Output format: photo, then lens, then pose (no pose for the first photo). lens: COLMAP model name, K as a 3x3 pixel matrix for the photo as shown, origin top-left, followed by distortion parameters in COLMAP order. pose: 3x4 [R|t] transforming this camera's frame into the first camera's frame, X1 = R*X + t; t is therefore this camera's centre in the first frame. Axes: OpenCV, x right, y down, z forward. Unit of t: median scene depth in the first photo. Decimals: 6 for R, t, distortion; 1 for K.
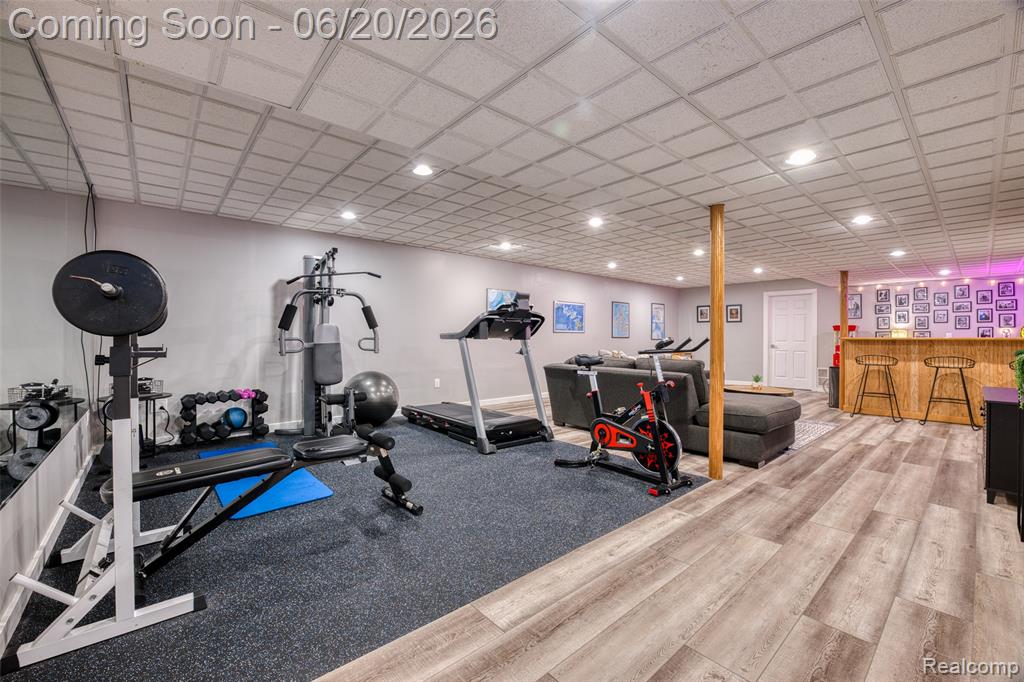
lens RADIAL K [[413.8, 0, 490.0], [0, 413.8, 335.7], [0, 0, 1]] dist [-0.024357, 0.001366]
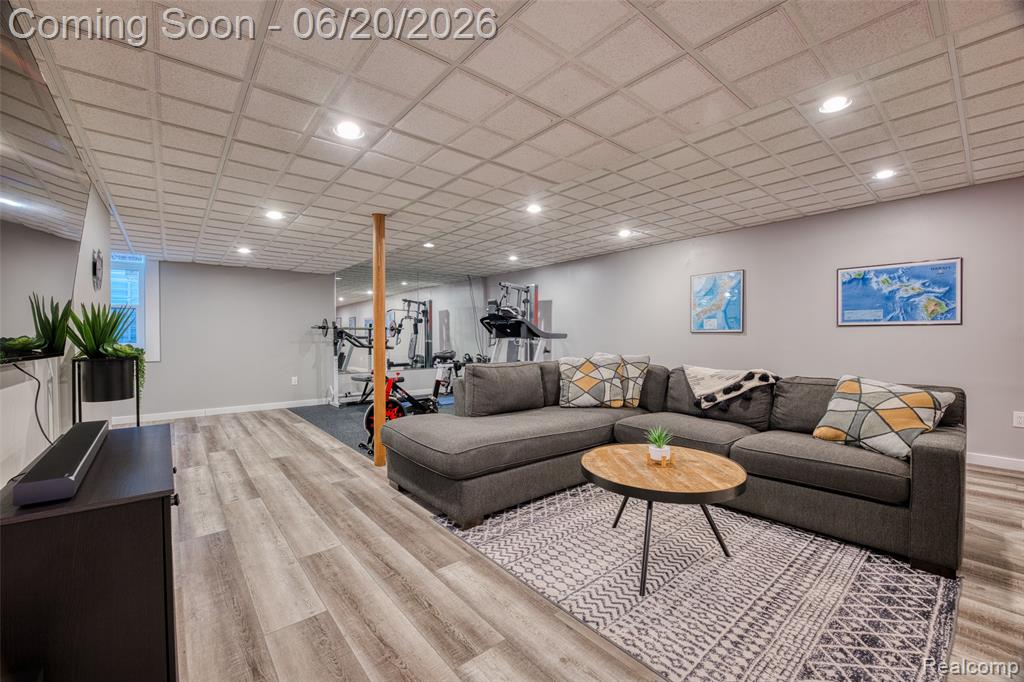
lens RADIAL K [[413.8, 0, 514.1], [0, 413.8, 339.2], [0, 0, 1]] dist [-0.024357, 0.001366]
pose [[0.014994, 0.001674, -0.999886, 2.008641], [0.005908, 0.999981, 0.001763, 0.015964], [0.999870, -0.005934, 0.014984, 1.633730]]
